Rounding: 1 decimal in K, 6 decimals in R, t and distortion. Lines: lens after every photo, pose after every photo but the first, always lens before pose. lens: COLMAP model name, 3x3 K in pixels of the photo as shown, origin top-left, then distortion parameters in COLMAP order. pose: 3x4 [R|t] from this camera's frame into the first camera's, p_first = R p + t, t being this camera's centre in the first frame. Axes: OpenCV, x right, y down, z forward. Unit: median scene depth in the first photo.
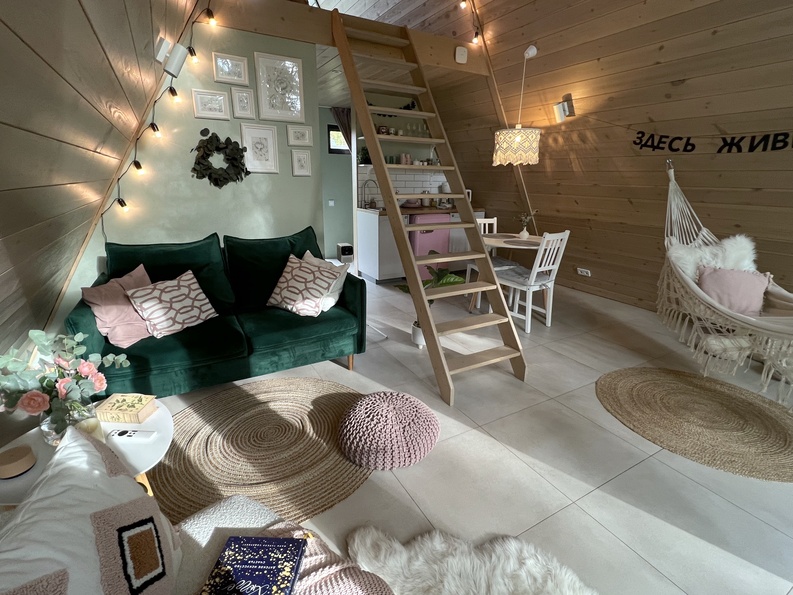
lens RADIAL K [[380.3, 0, 396.5], [0, 380.3, 297.5], [0, 0, 1]] dist [0.000567, 0.000449]
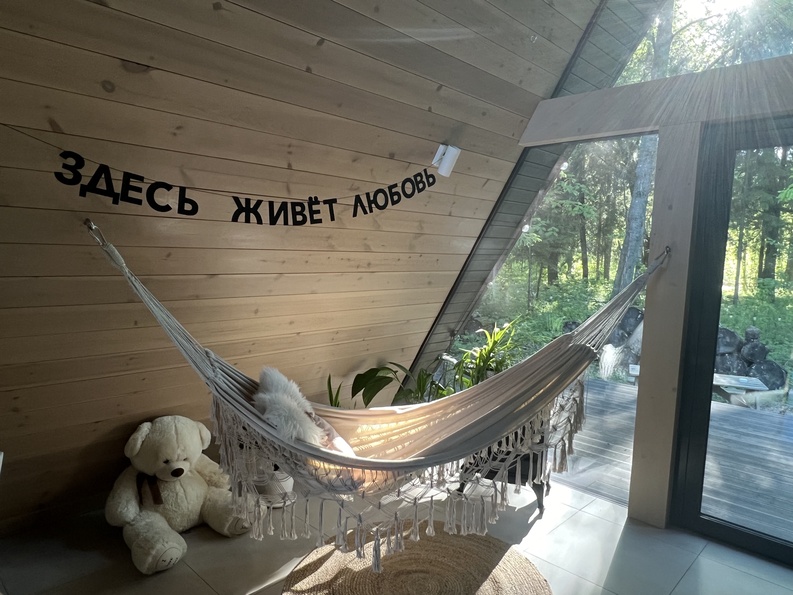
lens RADIAL K [[531.6, 0, 396.9], [0, 531.6, 303.4], [0, 0, 1]] dist [0.001901, -0.001752]
pose [[-0.281025, -0.122081, 0.951904, -0.000440], [0.254204, 0.946979, 0.196497, -0.339920], [-0.925422, 0.297198, -0.235092, 0.945912]]
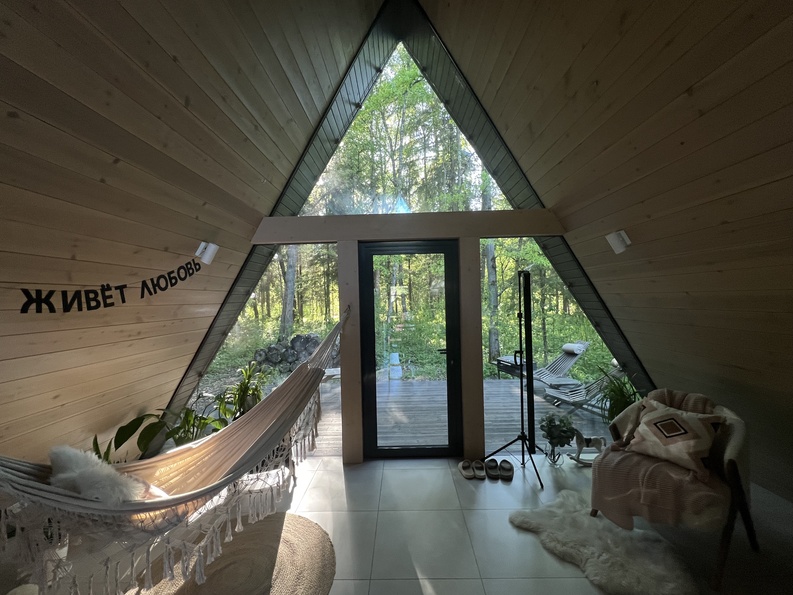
lens RADIAL K [[342.8, 0, 396.5], [0, 342.8, 297.5], [0, 0, 1]] dist [0.000062, 0.000779]
pose [[-0.859089, 0.006634, 0.511783, 0.074826], [0.164588, 0.950387, 0.263961, -0.424801], [-0.484640, 0.311000, -0.817559, 1.086986]]
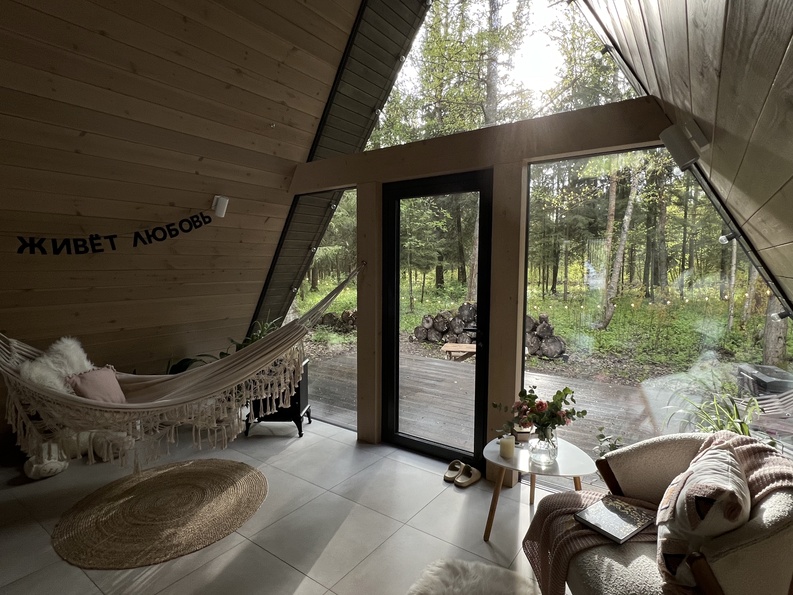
lens RADIAL K [[426.6, 0, 396.5], [0, 426.6, 297.5], [0, 0, 1]] dist [-0.001027, -0.000641]
pose [[-0.412694, -0.087896, 0.906619, -0.359123], [0.265679, 0.940438, 0.212112, -0.251173], [-0.871263, 0.328407, -0.364761, 0.610677]]
